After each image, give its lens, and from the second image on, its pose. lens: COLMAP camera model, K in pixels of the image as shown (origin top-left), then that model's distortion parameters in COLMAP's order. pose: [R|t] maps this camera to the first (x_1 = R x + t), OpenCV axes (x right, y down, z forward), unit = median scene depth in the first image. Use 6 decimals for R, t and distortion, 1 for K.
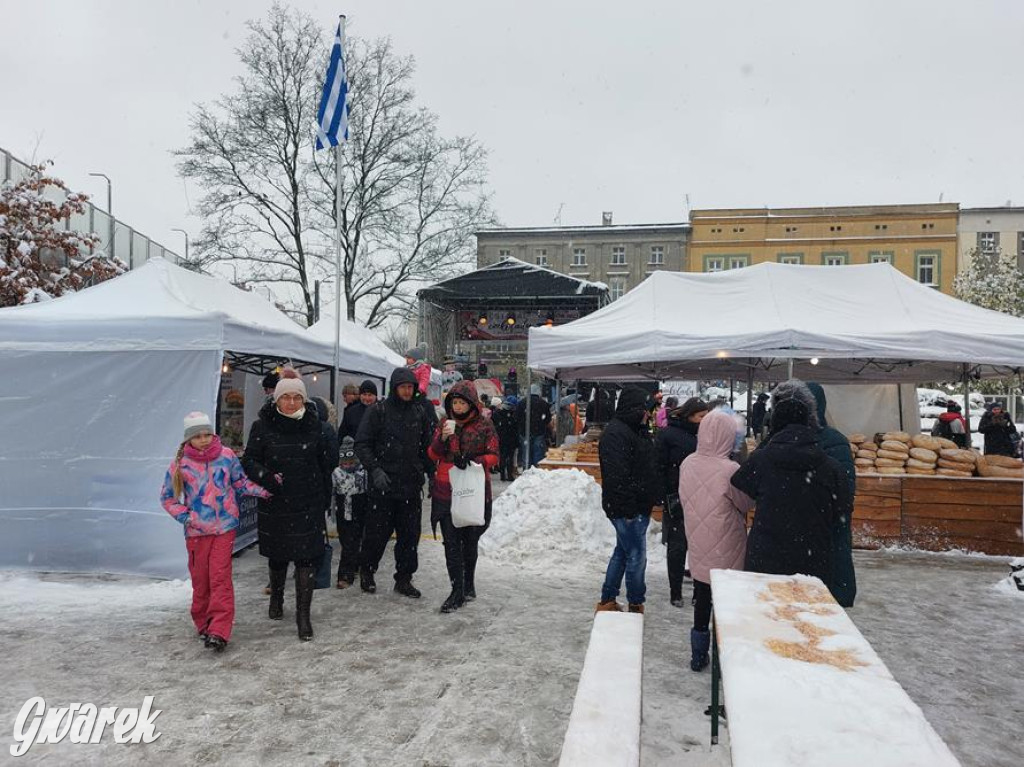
lens RADIAL K [[743.0, 0, 513.9], [0, 743.0, 374.8], [0, 0, 1]] dist [0.103353, -0.158499]
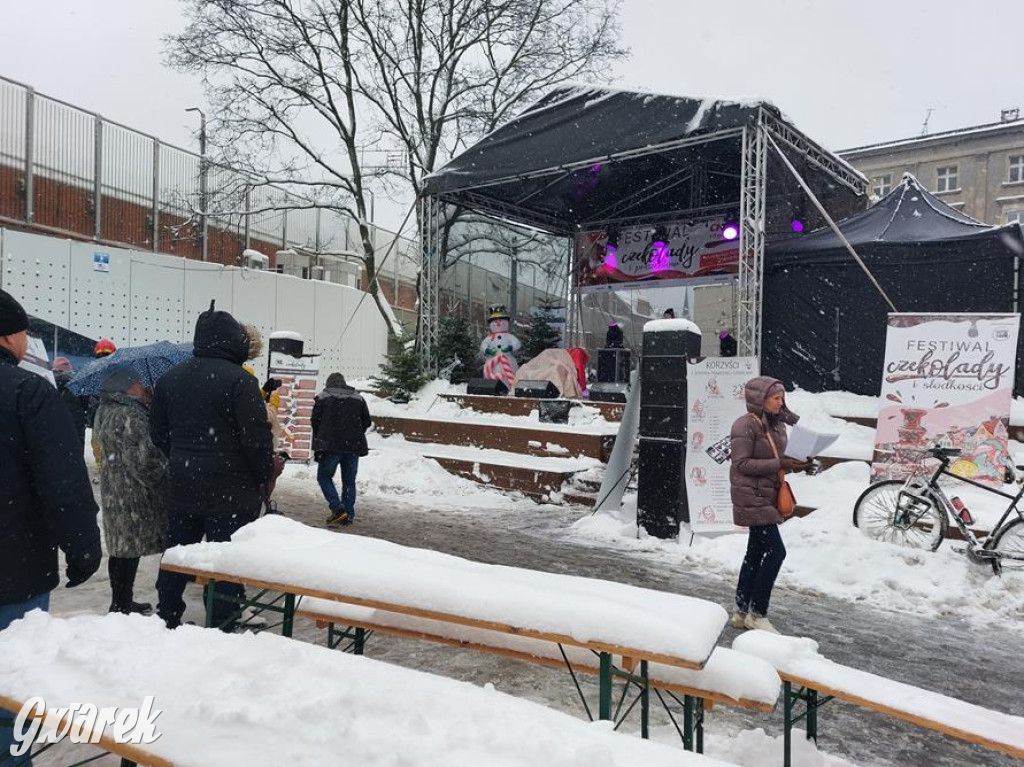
lens RADIAL K [[738.0, 0, 512.0], [0, 738.0, 383.5], [0, 0, 1]] dist [0.050030, -0.053406]
pose [[0.861951, 0.015911, -0.506741, 0.172721], [-0.011485, 0.999864, 0.011859, 0.021583], [0.506861, -0.004402, 0.862017, 0.492805]]
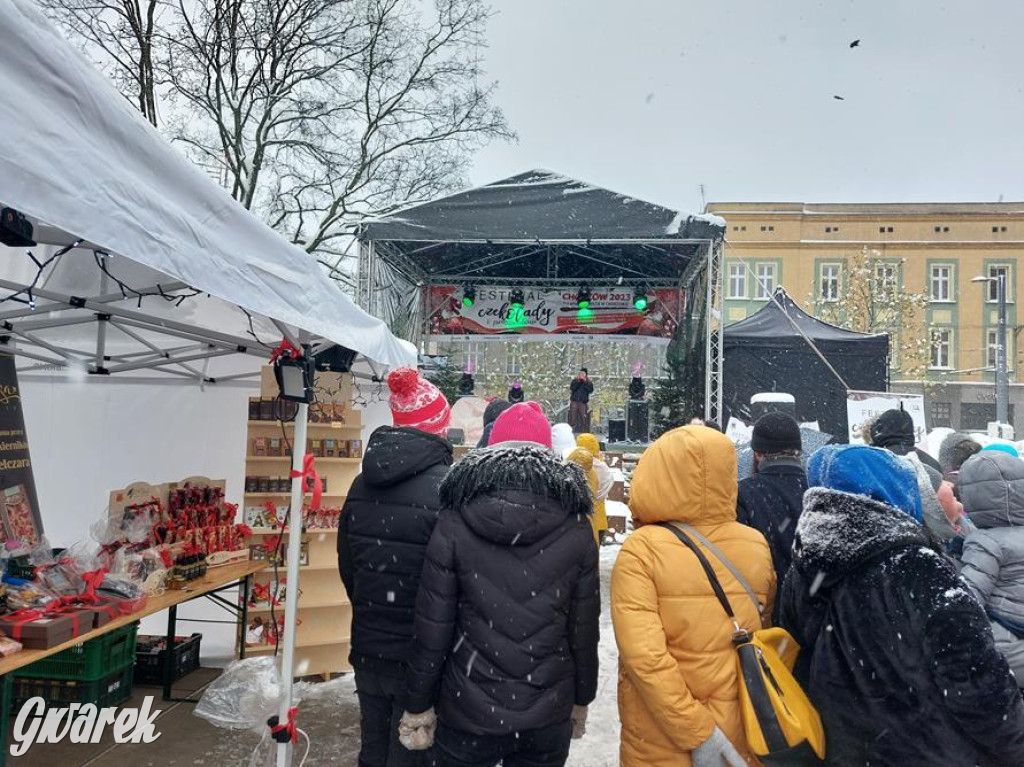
lens RADIAL K [[722.4, 0, 512.0], [0, 722.4, 374.3], [0, 0, 1]] dist [0.100682, -0.088007]
pose [[0.997369, 0.024132, 0.068363, -0.045594], [-0.021065, 0.998754, -0.045231, 0.010840], [-0.069369, 0.043672, 0.996635, 0.419879]]
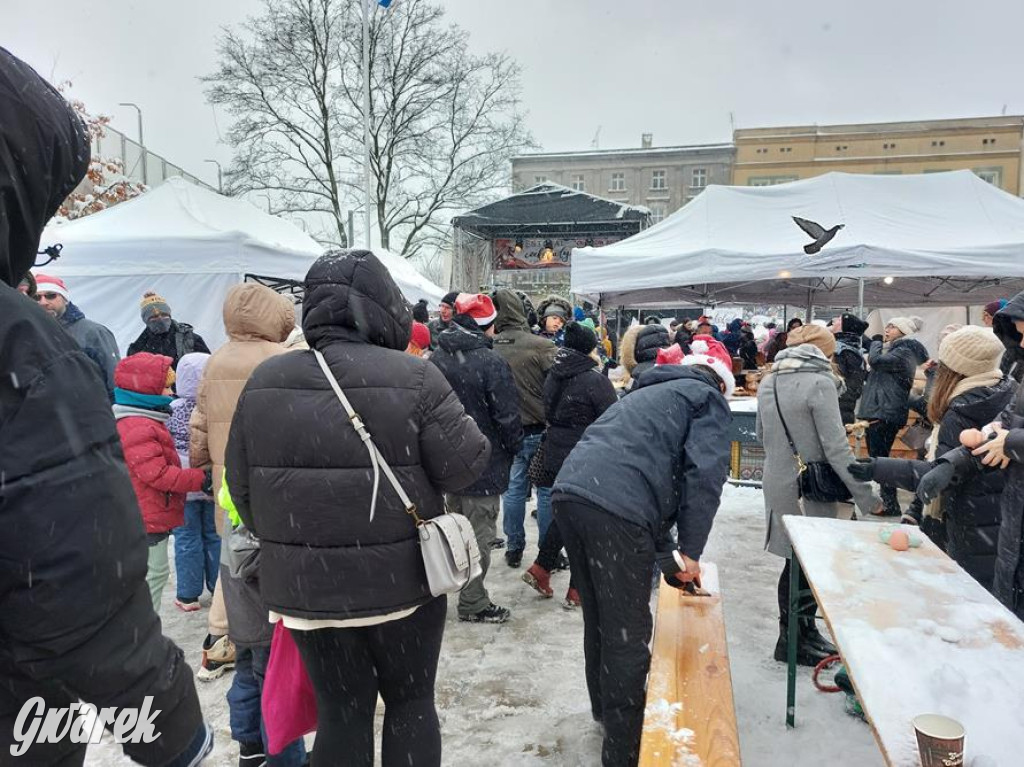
lens RADIAL K [[738.0, 0, 512.0], [0, 738.0, 383.5], [0, 0, 1]] dist [0.050030, -0.053406]
pose [[0.998679, -0.005883, -0.051048, -0.002605], [0.011126, 0.994615, 0.103040, 0.002474], [0.050167, -0.103472, 0.993366, 0.020825]]
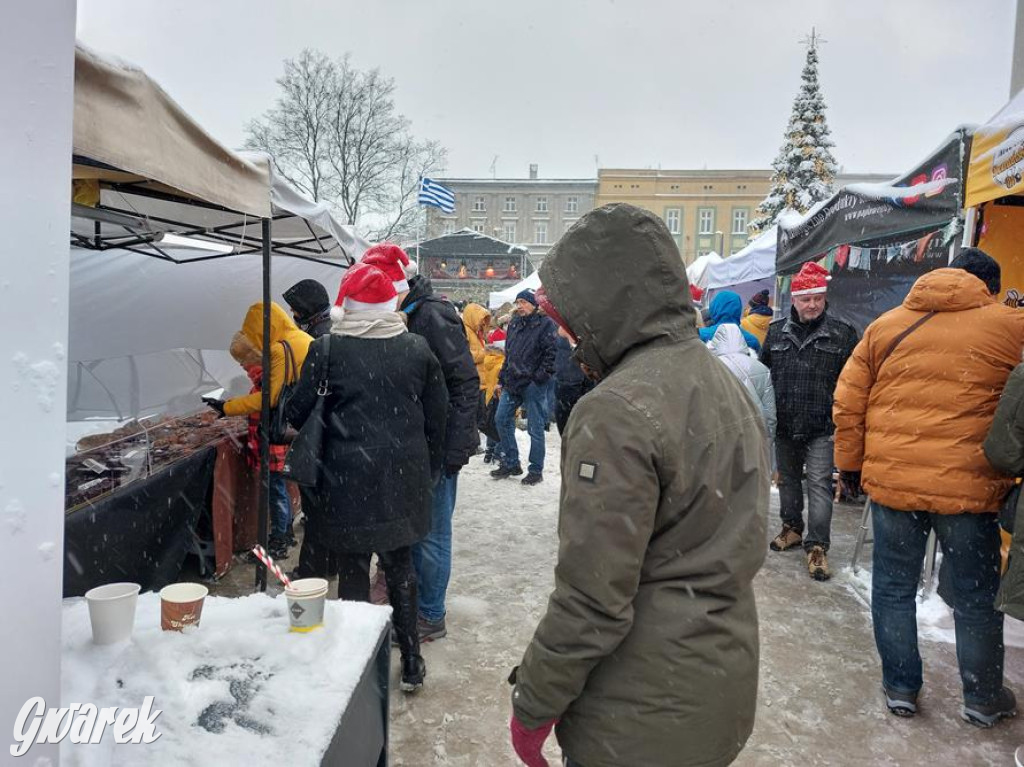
lens RADIAL K [[763.9, 0, 516.0], [0, 763.9, 378.1], [0, 0, 1]] dist [0.053017, -0.001971]
pose [[0.995482, -0.003012, 0.094899, -0.044059], [-0.007257, 0.994160, 0.107675, -0.015829], [-0.094669, -0.107877, 0.989647, -0.525794]]
